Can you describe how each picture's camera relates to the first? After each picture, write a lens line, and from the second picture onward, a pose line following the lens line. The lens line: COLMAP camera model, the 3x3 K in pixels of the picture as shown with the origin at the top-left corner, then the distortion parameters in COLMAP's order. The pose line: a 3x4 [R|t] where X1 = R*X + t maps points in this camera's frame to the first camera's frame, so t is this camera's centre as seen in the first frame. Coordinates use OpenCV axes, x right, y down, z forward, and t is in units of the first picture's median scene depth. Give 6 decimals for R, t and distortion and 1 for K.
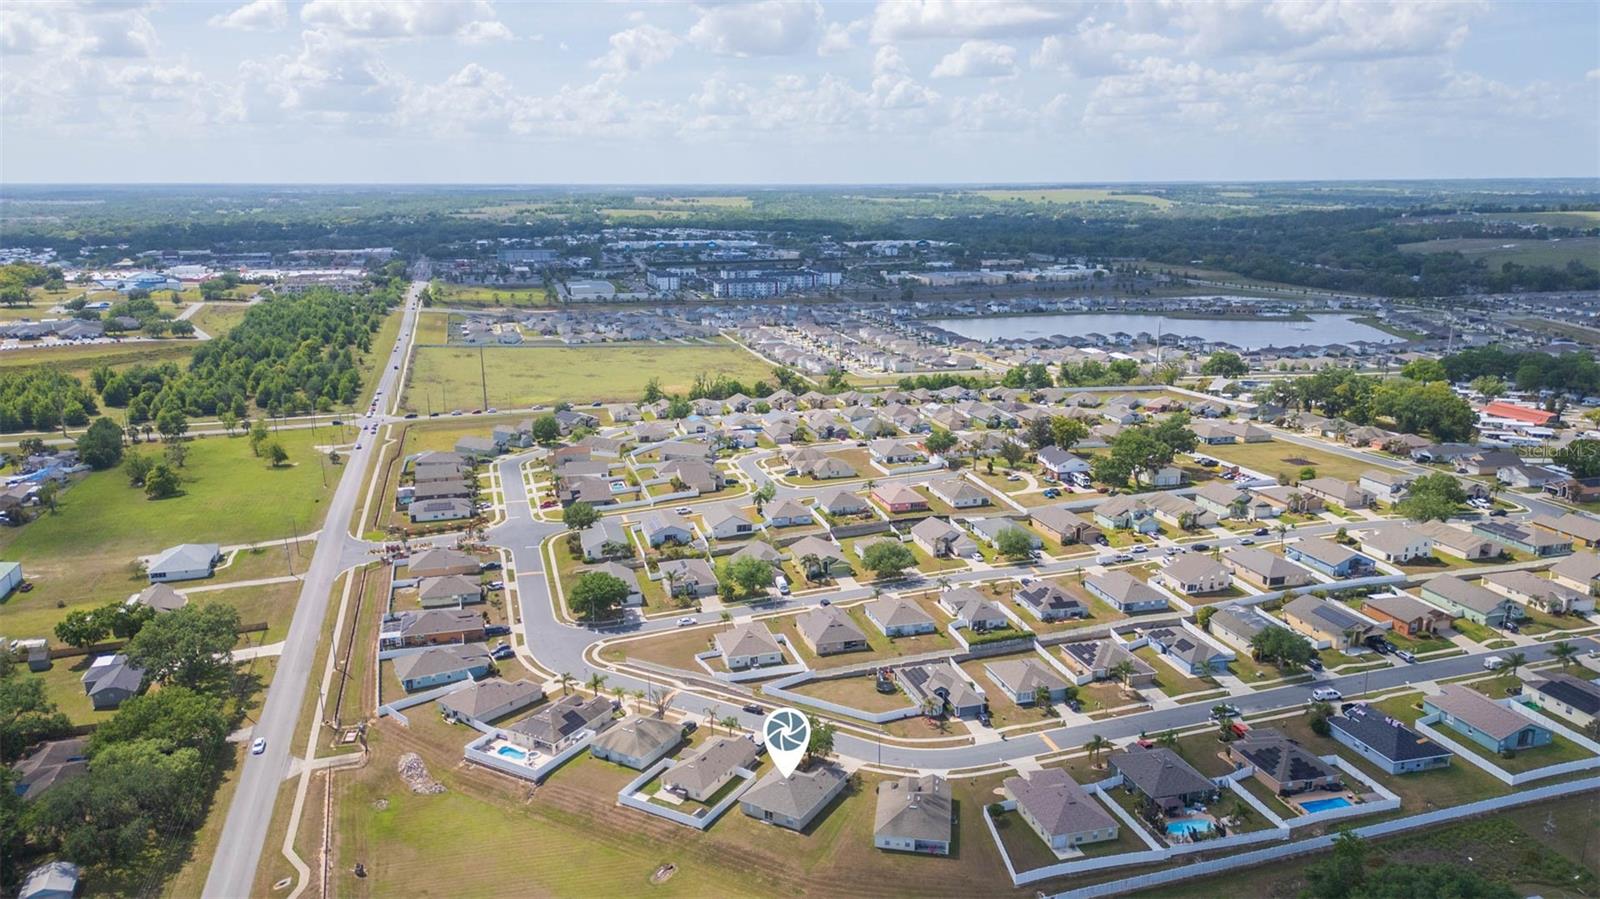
lens RADIAL K [[1127.0, 0, 771.8], [0, 1127.0, 474.7], [0, 0, 1]] dist [0.112071, -0.172596]
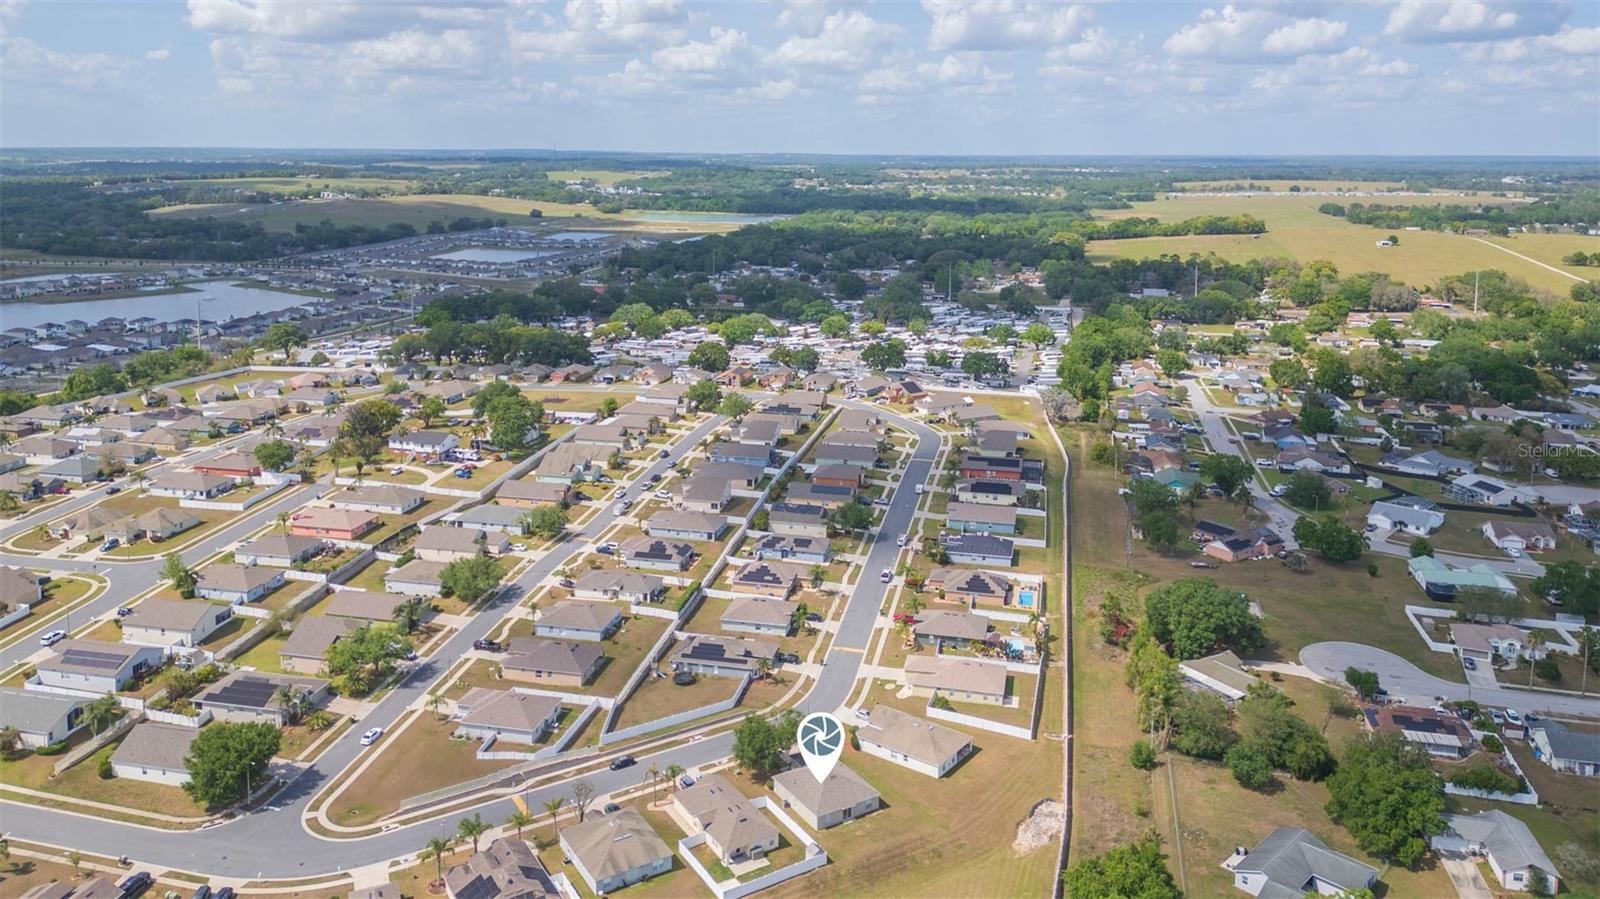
lens RADIAL K [[1141.6, 0, 795.2], [0, 1141.6, 378.8], [0, 0, 1]] dist [0.068847, -0.087950]
pose [[0.466768, -0.168848, 0.868112, -0.467787], [0.215892, 0.973662, 0.073297, -0.075175], [-0.857623, 0.153206, 0.490928, 0.309601]]
